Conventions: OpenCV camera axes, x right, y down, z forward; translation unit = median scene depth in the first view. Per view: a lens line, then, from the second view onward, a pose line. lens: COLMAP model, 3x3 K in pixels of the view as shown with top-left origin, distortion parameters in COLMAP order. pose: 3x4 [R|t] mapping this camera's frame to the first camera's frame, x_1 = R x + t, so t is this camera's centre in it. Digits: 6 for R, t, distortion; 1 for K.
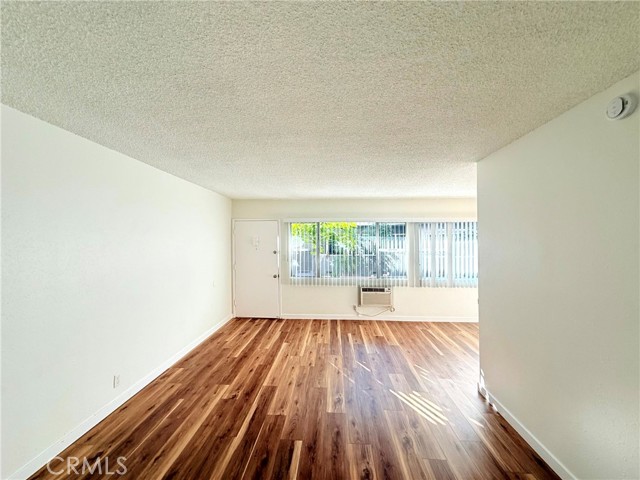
lens RADIAL K [[256.1, 0, 321.6], [0, 256.1, 236.0], [0, 0, 1]] dist [-0.002140, 0.000294]
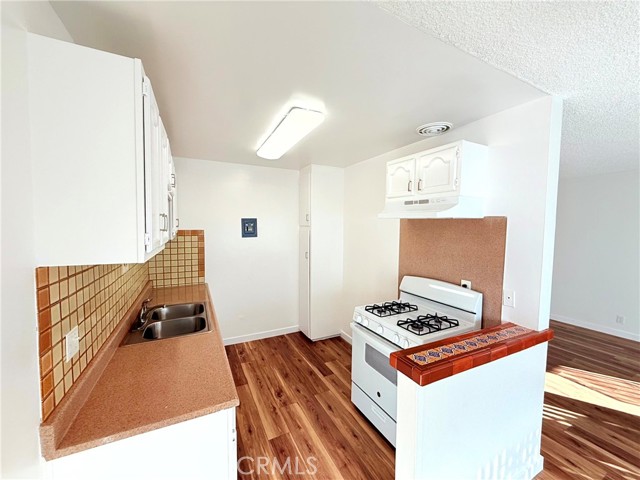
lens RADIAL K [[256.1, 0, 320.8], [0, 256.1, 240.8], [0, 0, 1]] dist [-0.002140, 0.000294]
pose [[-0.864754, 0.021364, -0.501740, 0.790771], [0.001020, 0.999167, 0.040787, 0.007969], [0.502194, 0.034759, -0.864056, 0.716391]]
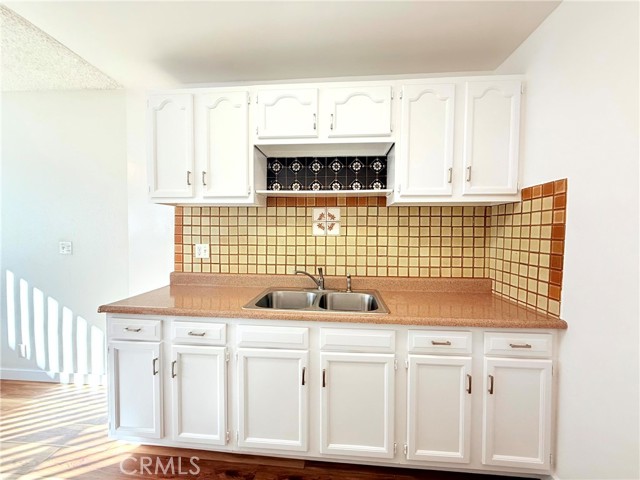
lens RADIAL K [[256.1, 0, 320.1], [0, 256.1, 240.4], [0, 0, 1]] dist [-0.002140, 0.000294]
pose [[0.045676, -0.034925, 0.998346, 0.451277], [-0.027584, 0.998963, 0.036209, 0.065698], [-0.998575, -0.029192, 0.044666, 0.209903]]
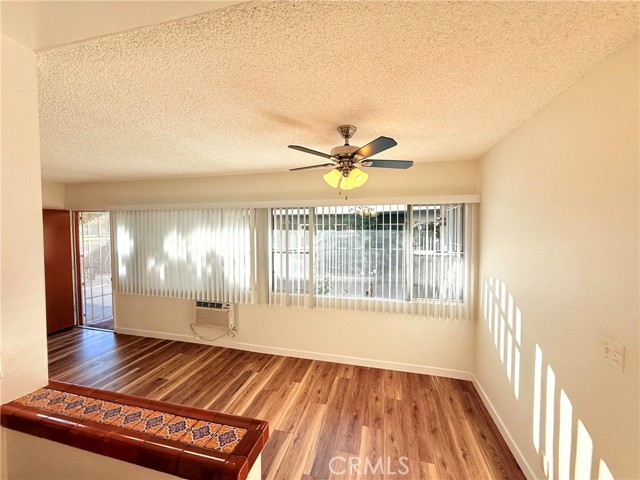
lens RADIAL K [[256.1, 0, 317.4], [0, 256.1, 242.1], [0, 0, 1]] dist [-0.002140, 0.000294]
pose [[0.979490, 0.009512, -0.201270, 0.672065], [0.003350, 0.997978, 0.063468, -0.008388], [0.201467, -0.062841, 0.977477, 0.397087]]
